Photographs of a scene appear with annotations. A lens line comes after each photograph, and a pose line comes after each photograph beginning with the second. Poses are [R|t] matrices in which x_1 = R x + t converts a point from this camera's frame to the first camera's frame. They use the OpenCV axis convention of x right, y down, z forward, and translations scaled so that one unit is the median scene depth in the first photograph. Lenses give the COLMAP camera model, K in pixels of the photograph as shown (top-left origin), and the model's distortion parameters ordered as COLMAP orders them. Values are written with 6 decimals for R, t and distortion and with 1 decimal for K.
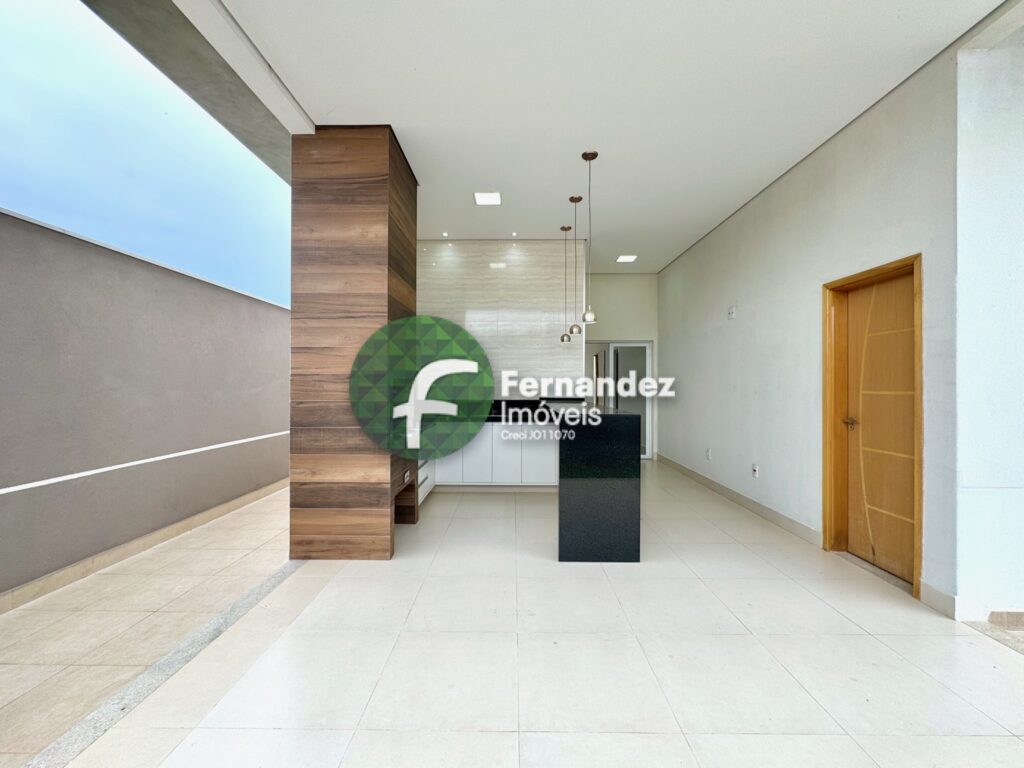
lens RADIAL K [[404.8, 0, 508.0], [0, 404.8, 381.8], [0, 0, 1]] dist [-0.014634, 0.000433]
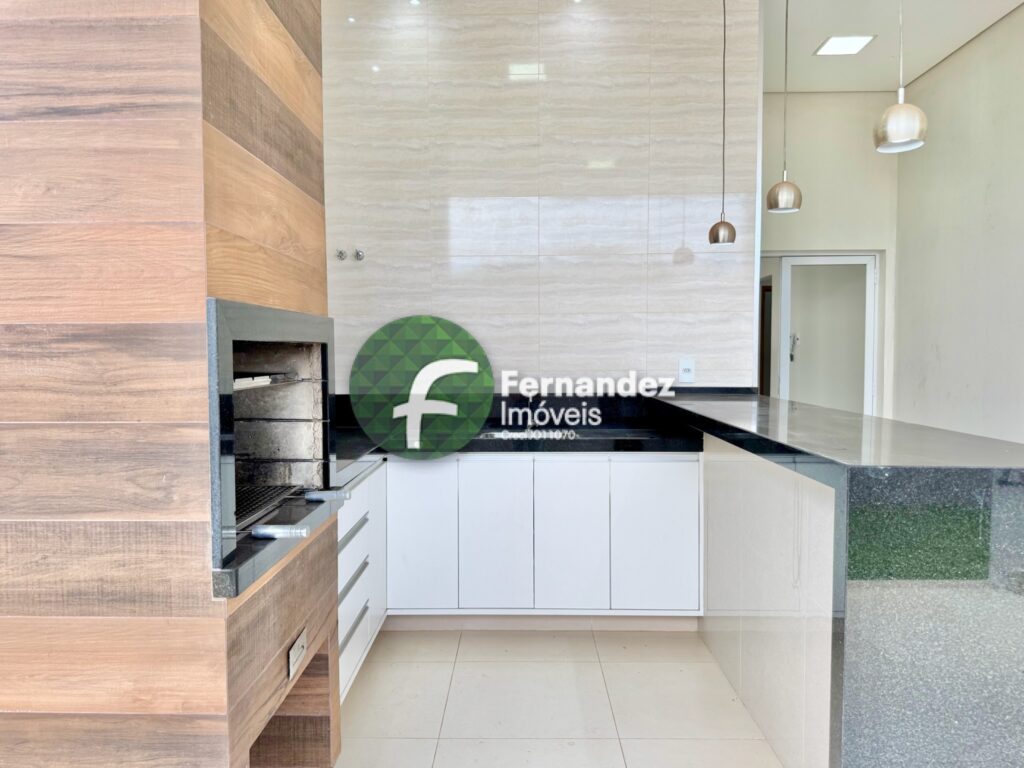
lens RADIAL K [[731.2, 0, 511.7], [0, 731.2, 386.3], [0, 0, 1]] dist [0.045402, -0.060310]
pose [[0.999980, -0.005515, -0.003005, -0.050638], [0.005668, 0.998553, 0.053485, -0.001574], [0.002705, -0.053501, 0.998564, 0.273074]]
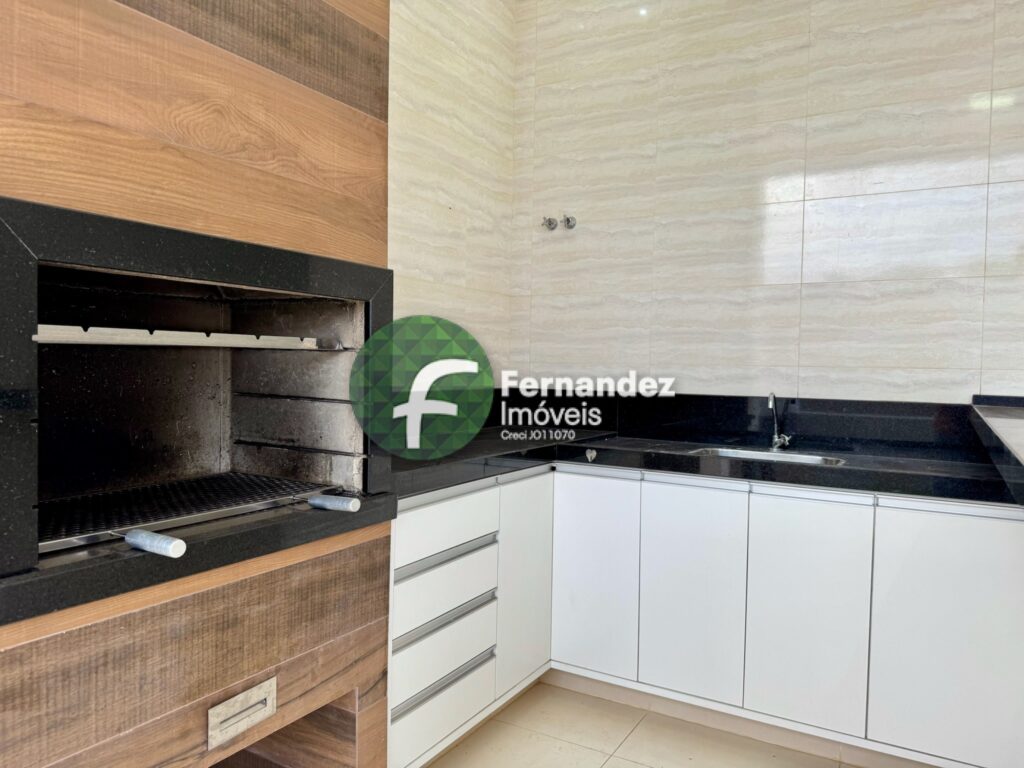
lens RADIAL K [[731.2, 0, 508.2], [0, 731.2, 388.2], [0, 0, 1]] dist [0.045402, -0.060310]
pose [[0.867473, 0.029545, -0.496607, 0.054219], [-0.013050, 0.999243, 0.036655, 0.021728], [0.497314, -0.025316, 0.867201, 0.451593]]
